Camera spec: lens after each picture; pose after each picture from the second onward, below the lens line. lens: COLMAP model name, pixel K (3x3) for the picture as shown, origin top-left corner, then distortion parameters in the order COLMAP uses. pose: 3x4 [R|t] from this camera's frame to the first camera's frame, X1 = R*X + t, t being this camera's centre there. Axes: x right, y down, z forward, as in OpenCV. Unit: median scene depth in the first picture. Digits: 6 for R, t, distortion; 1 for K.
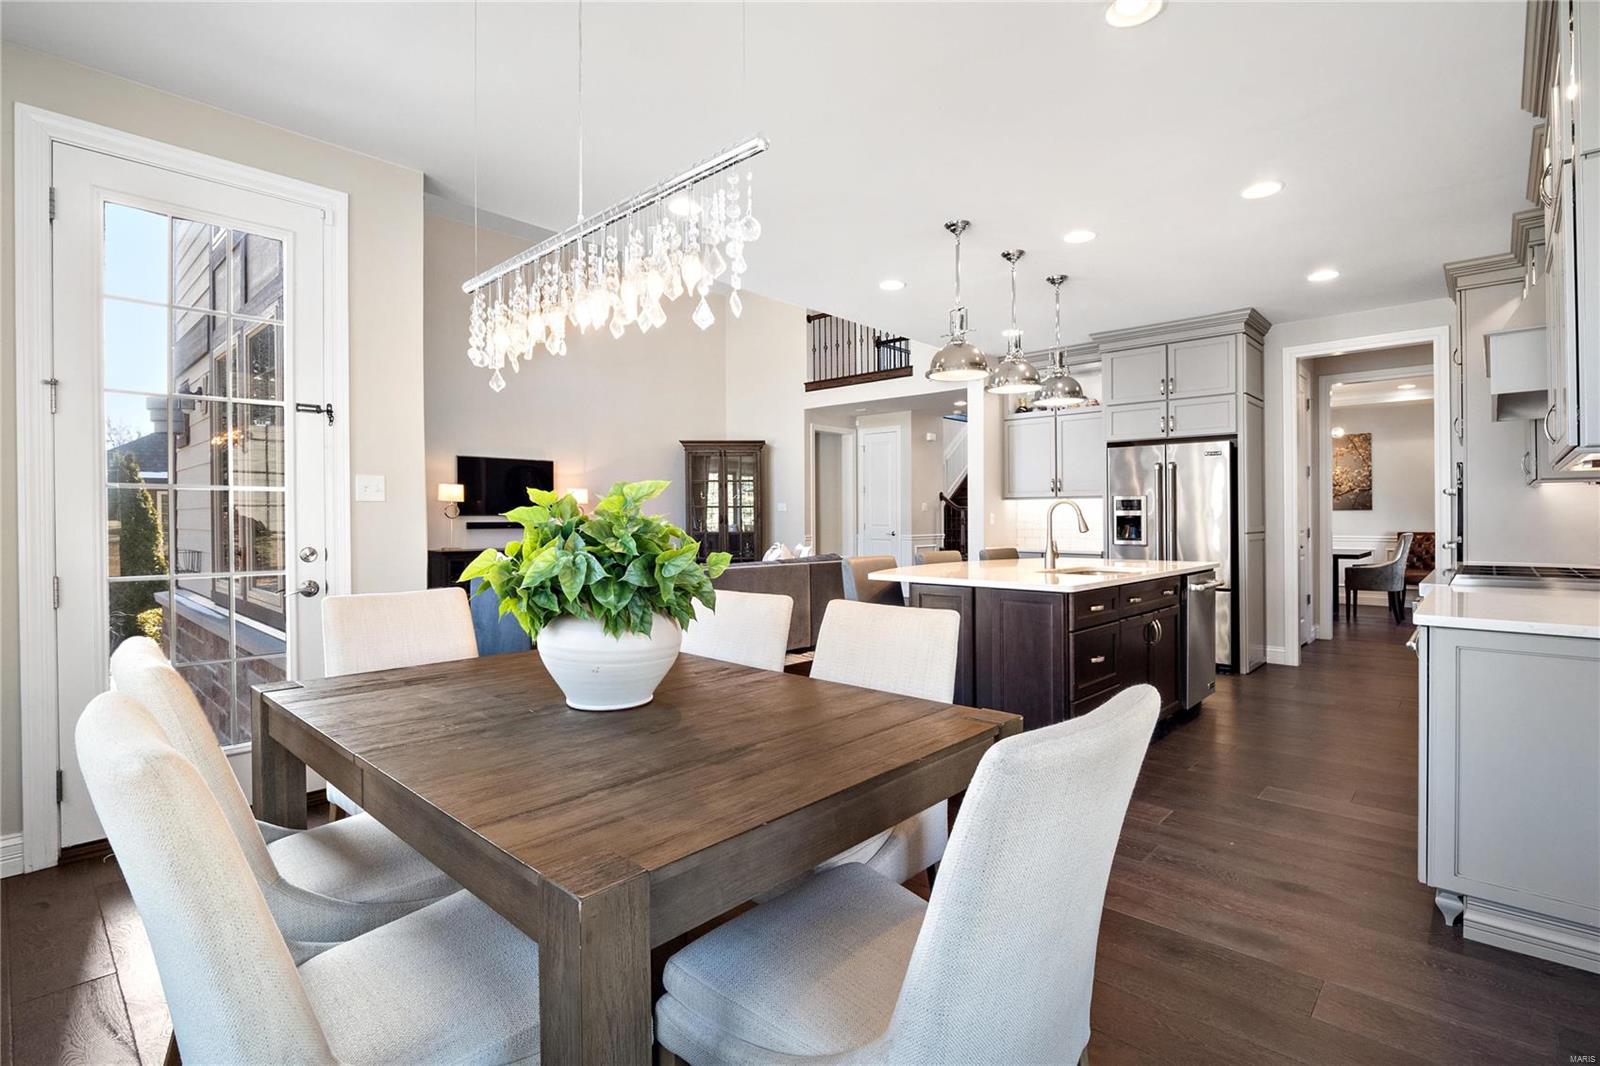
lens RADIAL K [[748.7, 0, 794.3], [0, 748.7, 510.4], [0, 0, 1]] dist [-0.008961, -0.005520]
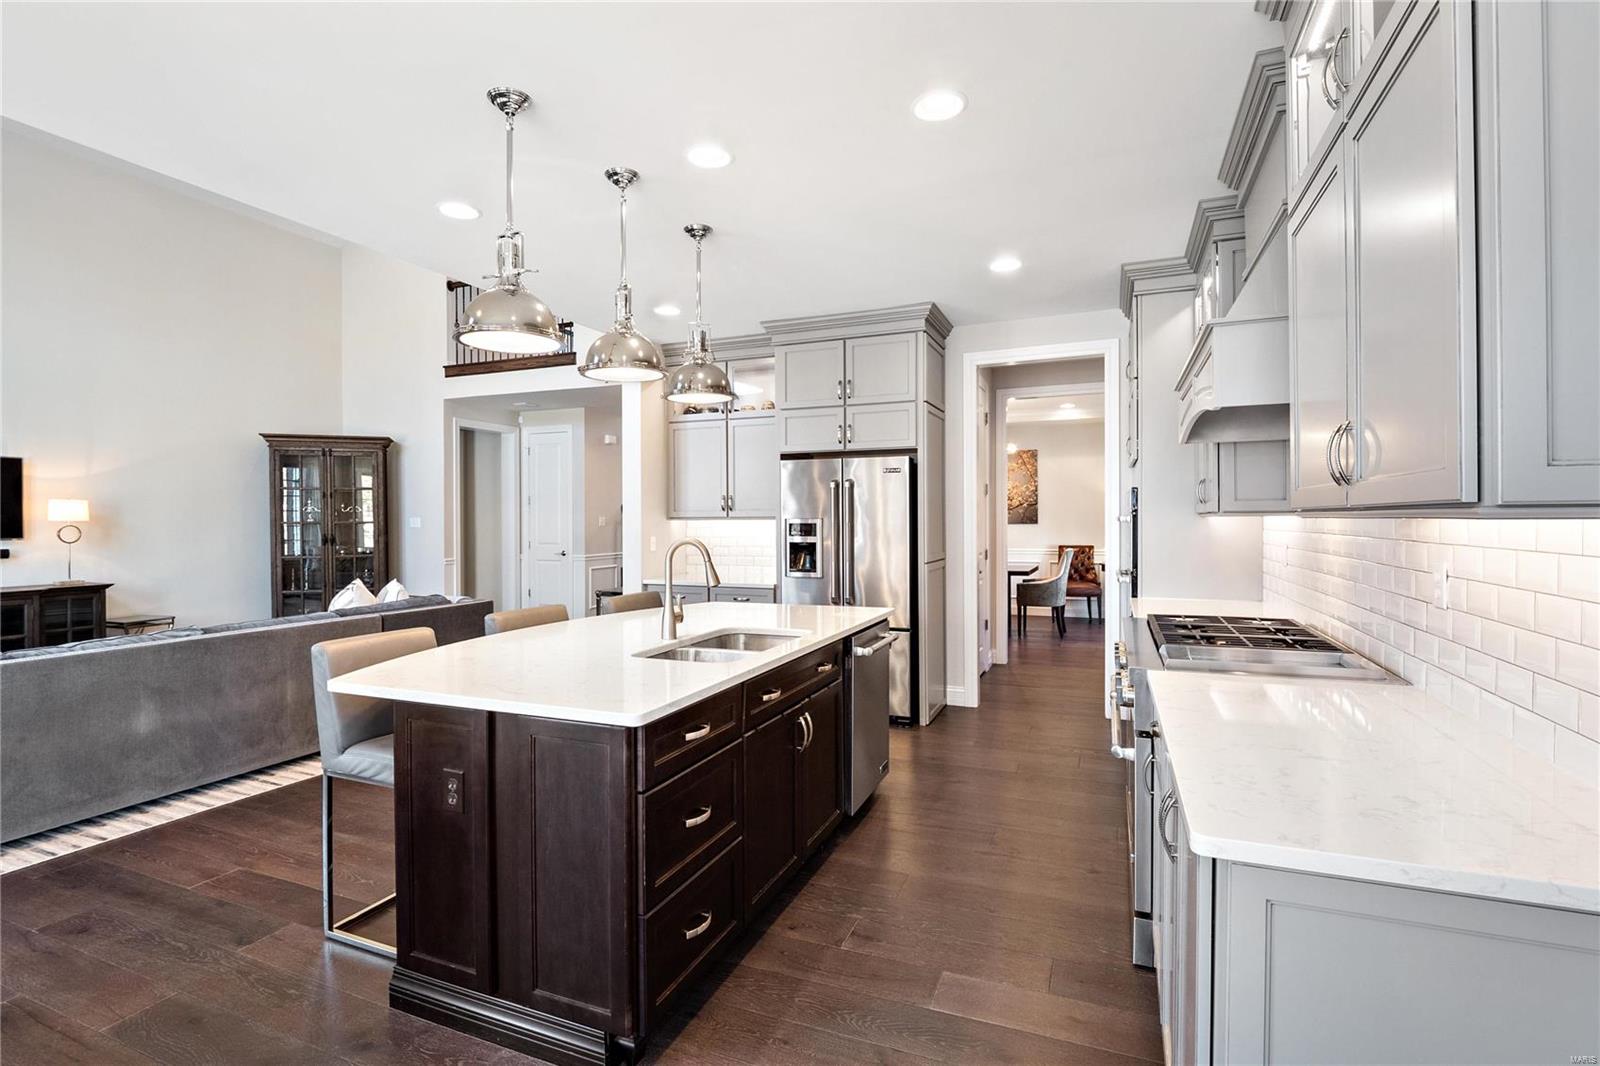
lens RADIAL K [[748.7, 0, 794.1], [0, 748.7, 522.4], [0, 0, 1]] dist [-0.008961, -0.005520]
pose [[0.936625, -0.005471, 0.350290, 0.148558], [0.000812, 0.999909, 0.013445, -0.026893], [-0.350332, -0.012308, 0.936545, 0.225921]]
